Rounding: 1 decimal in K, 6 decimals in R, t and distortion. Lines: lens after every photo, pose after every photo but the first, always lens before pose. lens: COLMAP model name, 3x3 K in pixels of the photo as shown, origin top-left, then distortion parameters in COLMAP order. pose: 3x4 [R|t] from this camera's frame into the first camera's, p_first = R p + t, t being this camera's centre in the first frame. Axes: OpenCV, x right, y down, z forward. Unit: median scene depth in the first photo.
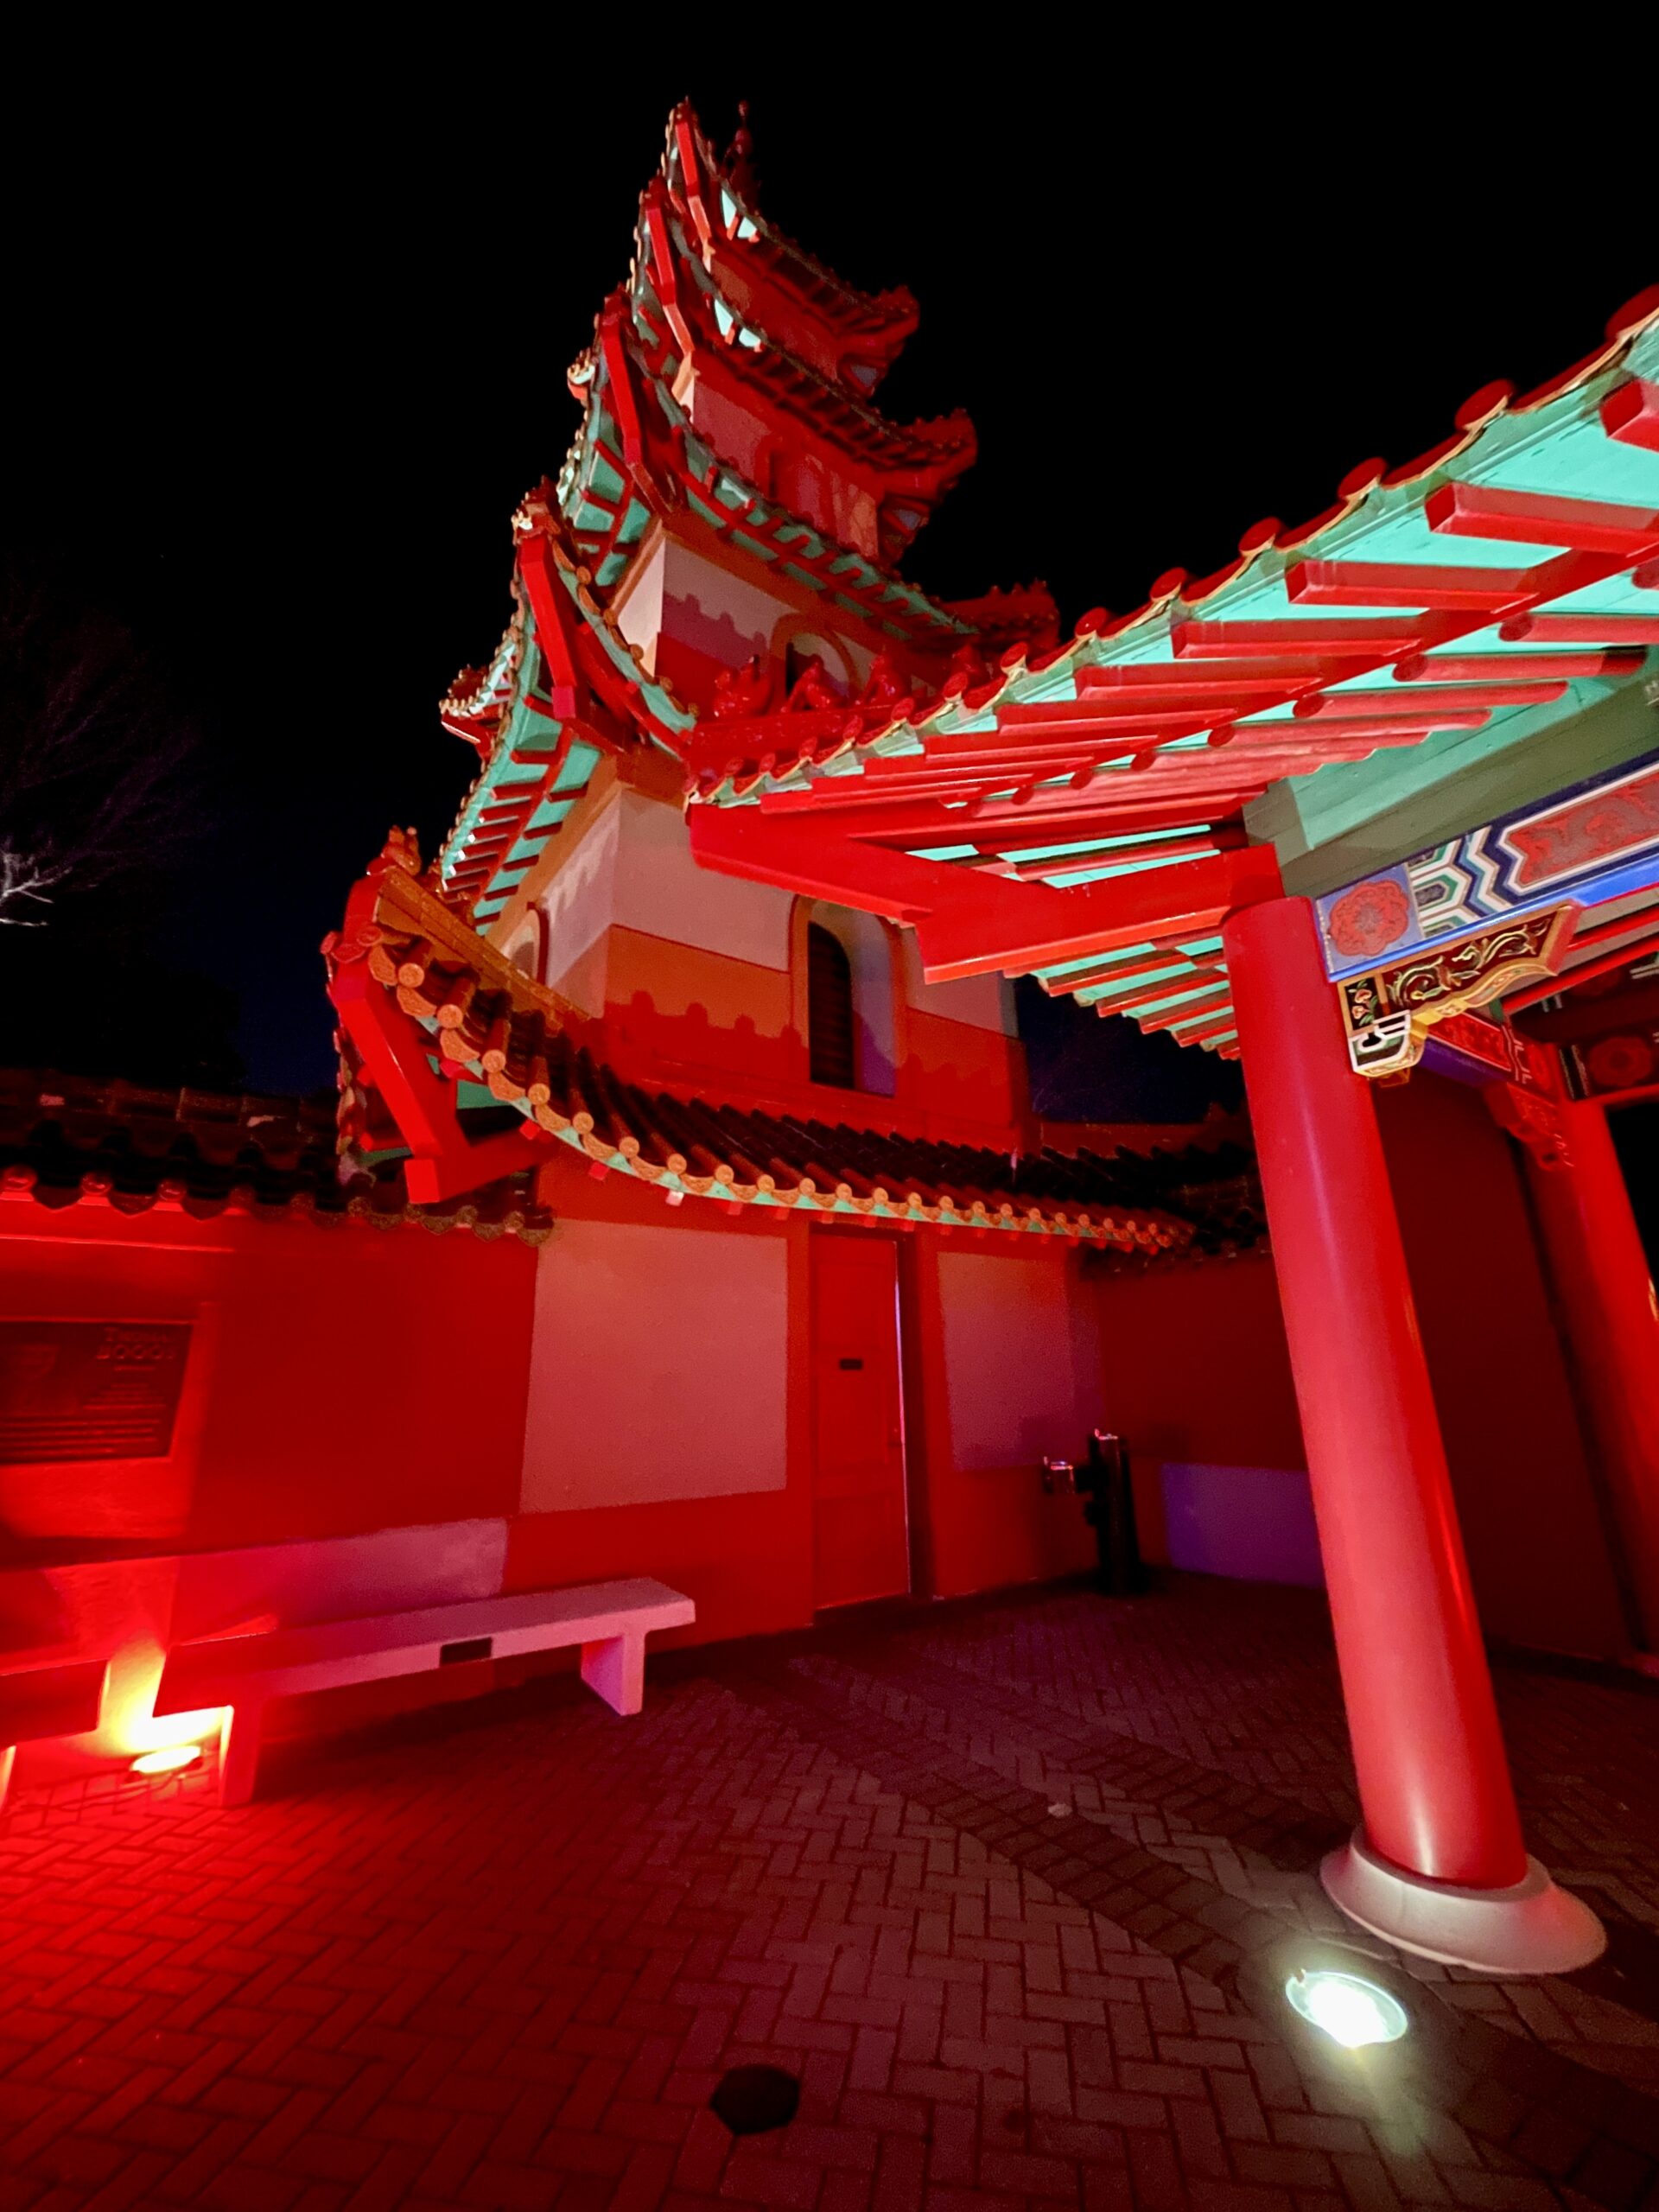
lens RADIAL K [[892.8, 0, 829.5], [0, 892.8, 1106.0], [0, 0, 1]] dist [-0.000999, -0.010330]
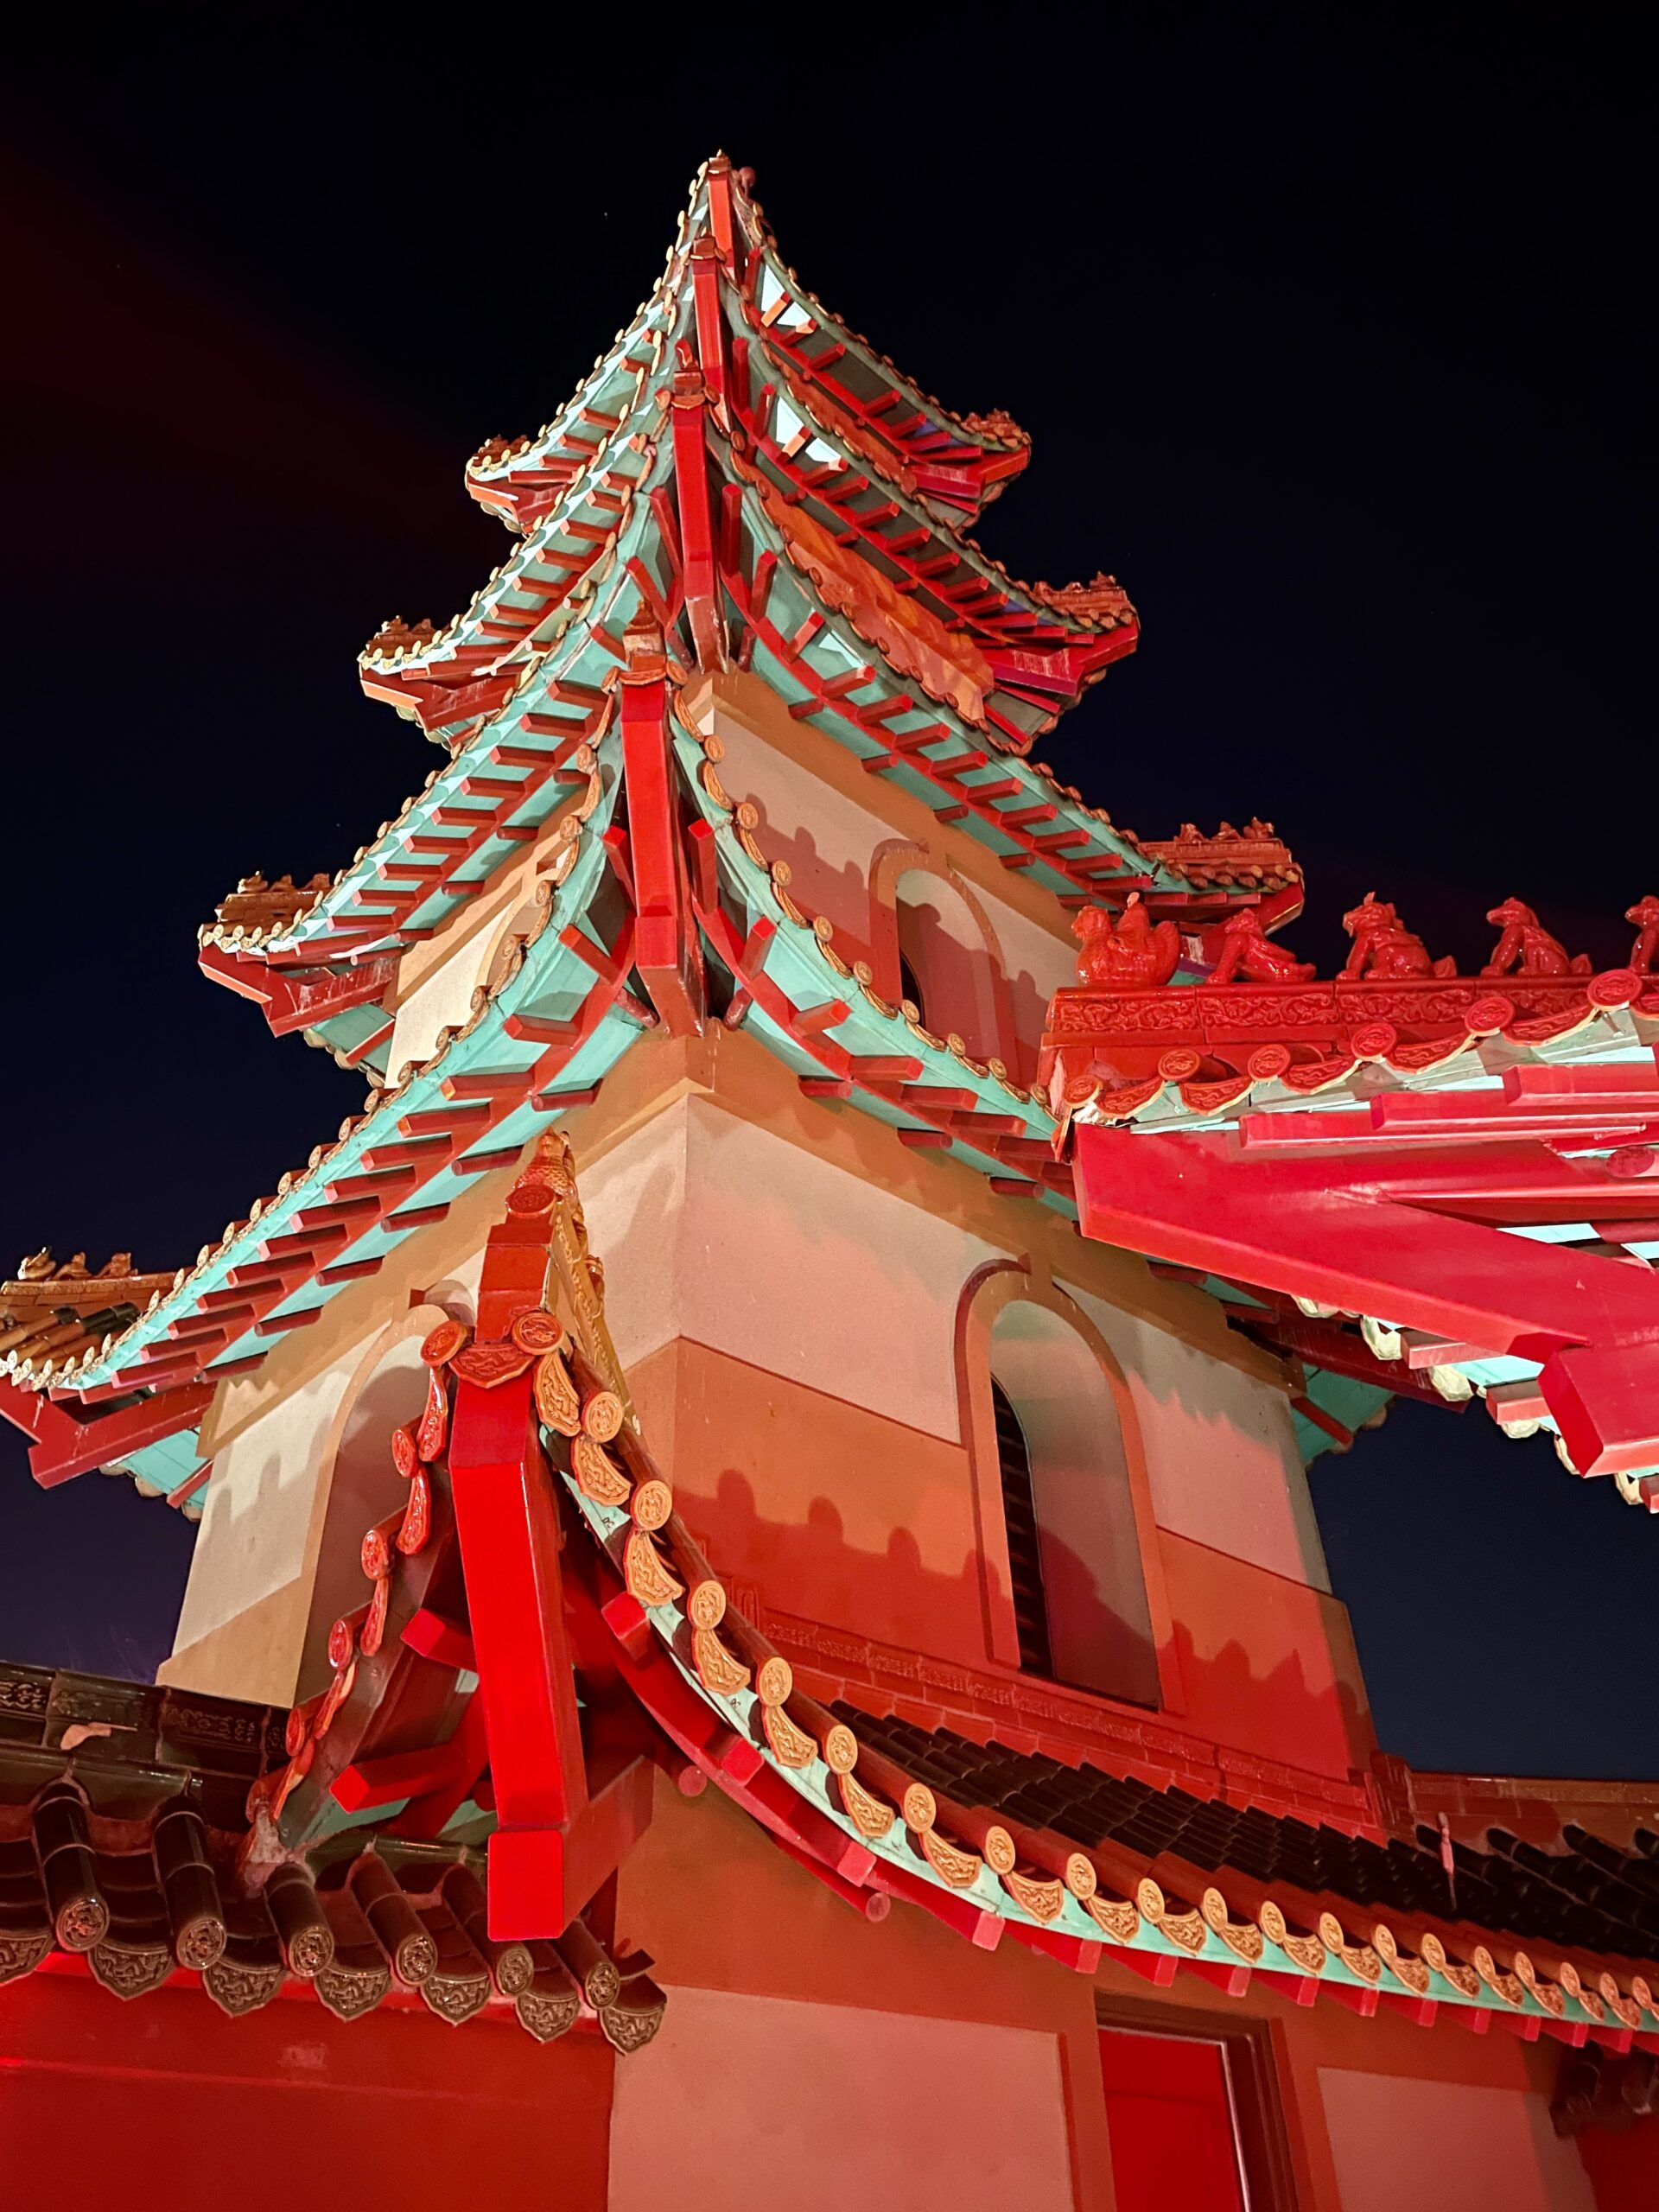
lens RADIAL K [[1656.2, 0, 829.5], [0, 1656.2, 1106.0], [0, 0, 1]] dist [0.093339, -0.231194]
pose [[0.991326, 0.060986, 0.116420, -0.221106], [-0.016623, 0.936889, -0.349233, 0.003715], [-0.130370, 0.344268, 0.929776, 0.039112]]
